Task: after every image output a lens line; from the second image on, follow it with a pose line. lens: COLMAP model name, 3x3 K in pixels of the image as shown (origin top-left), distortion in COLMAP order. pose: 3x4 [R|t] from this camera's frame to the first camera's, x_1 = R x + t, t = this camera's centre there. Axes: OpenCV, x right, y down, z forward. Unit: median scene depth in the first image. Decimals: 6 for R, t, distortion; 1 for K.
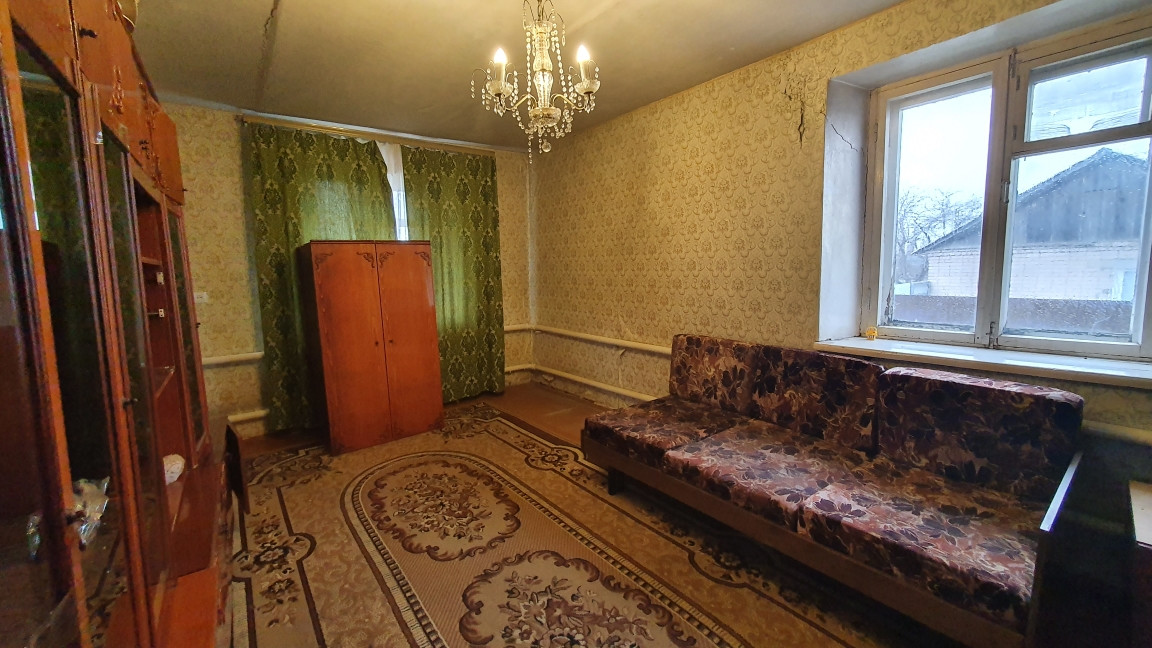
lens RADIAL K [[457.5, 0, 578.1], [0, 457.5, 315.7], [0, 0, 1]] dist [0.000125, -0.000150]
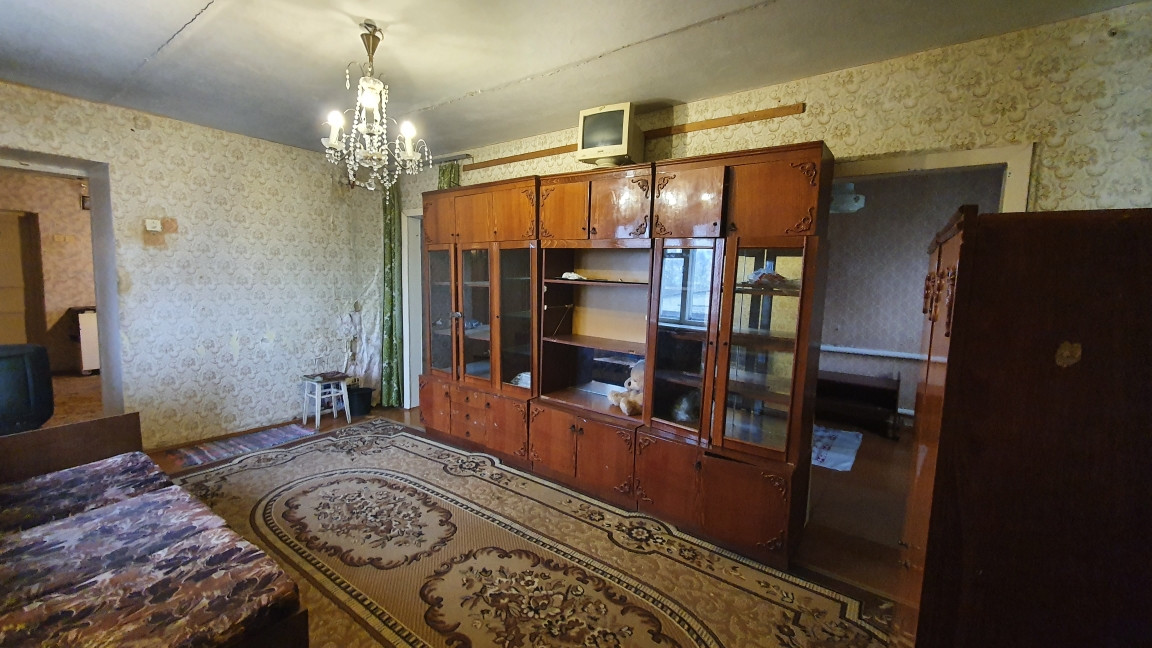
lens RADIAL K [[457.5, 0, 578.1], [0, 457.5, 315.7], [0, 0, 1]] dist [0.000125, -0.000150]
pose [[-0.958999, 0.027133, -0.282107, -0.197976], [-0.032998, 0.977946, 0.206235, -0.261423], [0.281481, 0.207088, -0.936954, 1.928661]]
